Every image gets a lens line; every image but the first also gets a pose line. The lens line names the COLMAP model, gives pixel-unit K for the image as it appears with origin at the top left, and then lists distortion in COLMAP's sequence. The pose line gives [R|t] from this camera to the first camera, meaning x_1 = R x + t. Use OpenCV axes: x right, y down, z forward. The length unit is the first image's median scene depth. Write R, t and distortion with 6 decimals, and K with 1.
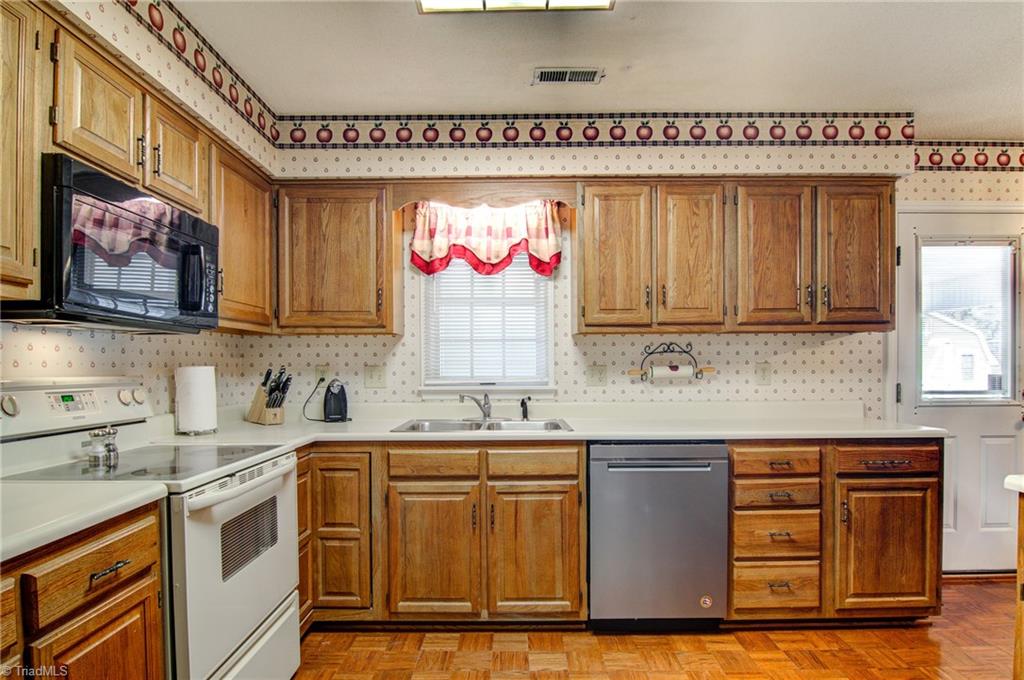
lens RADIAL K [[556.5, 0, 504.3], [0, 556.5, 372.7], [0, 0, 1]] dist [-0.010537, -0.007666]
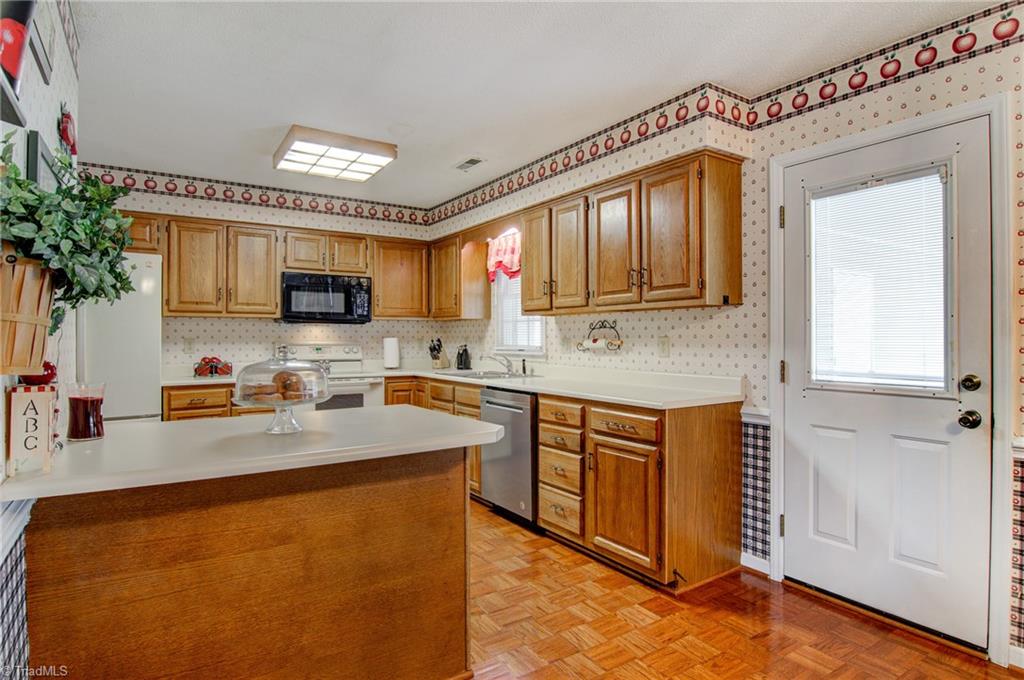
lens RADIAL K [[556.5, 0, 493.3], [0, 556.5, 338.7], [0, 0, 1]] dist [-0.010537, -0.007666]
pose [[0.538992, 0.006368, -0.842287, 1.335570], [-0.011910, 0.999929, -0.000062, -0.011079], [0.842227, 0.010065, 0.539029, 0.144566]]
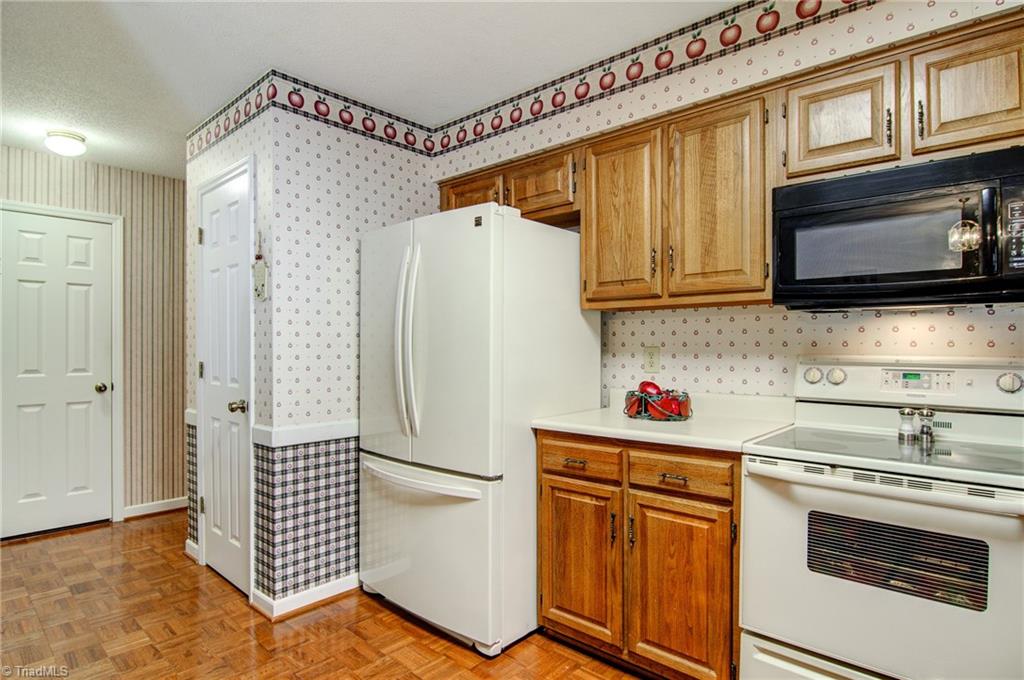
lens RADIAL K [[556.5, 0, 503.3], [0, 556.5, 343.5], [0, 0, 1]] dist [-0.010537, -0.007666]
pose [[-0.670689, 0.000425, -0.741739, 0.330839], [-0.006540, 0.999958, 0.006486, -0.011449], [0.741710, 0.009201, -0.670657, 0.728683]]
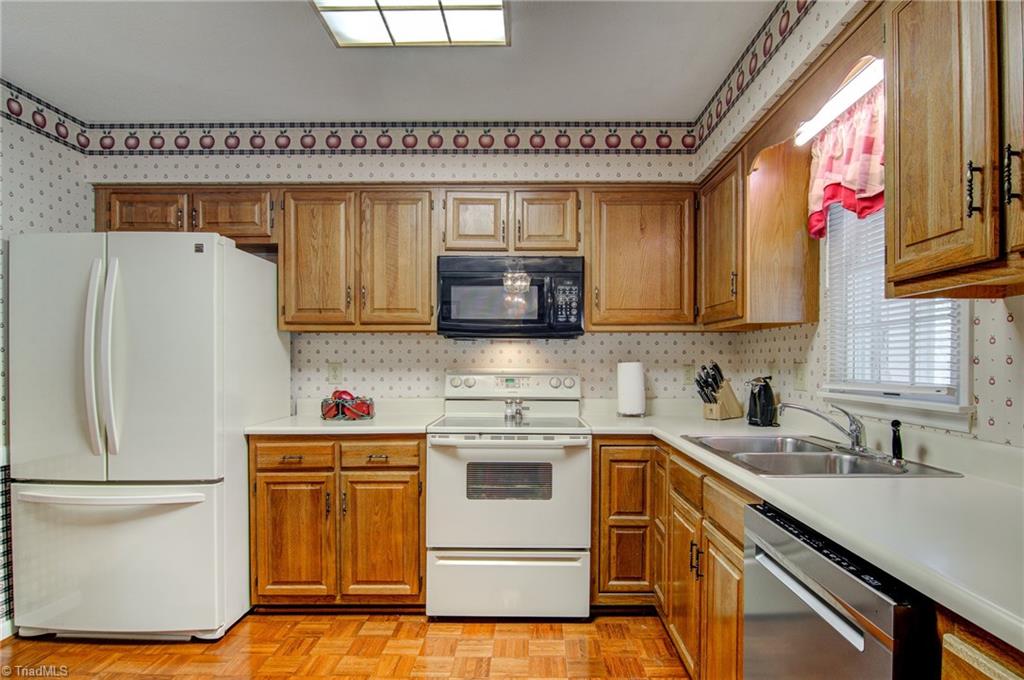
lens RADIAL K [[556.5, 0, 531.8], [0, 556.5, 371.7], [0, 0, 1]] dist [-0.010537, -0.007666]
pose [[0.007153, 0.021771, -0.999737, 0.630412], [-0.013256, 0.999677, 0.021675, -0.013338], [0.999887, 0.013097, 0.007440, 0.681629]]
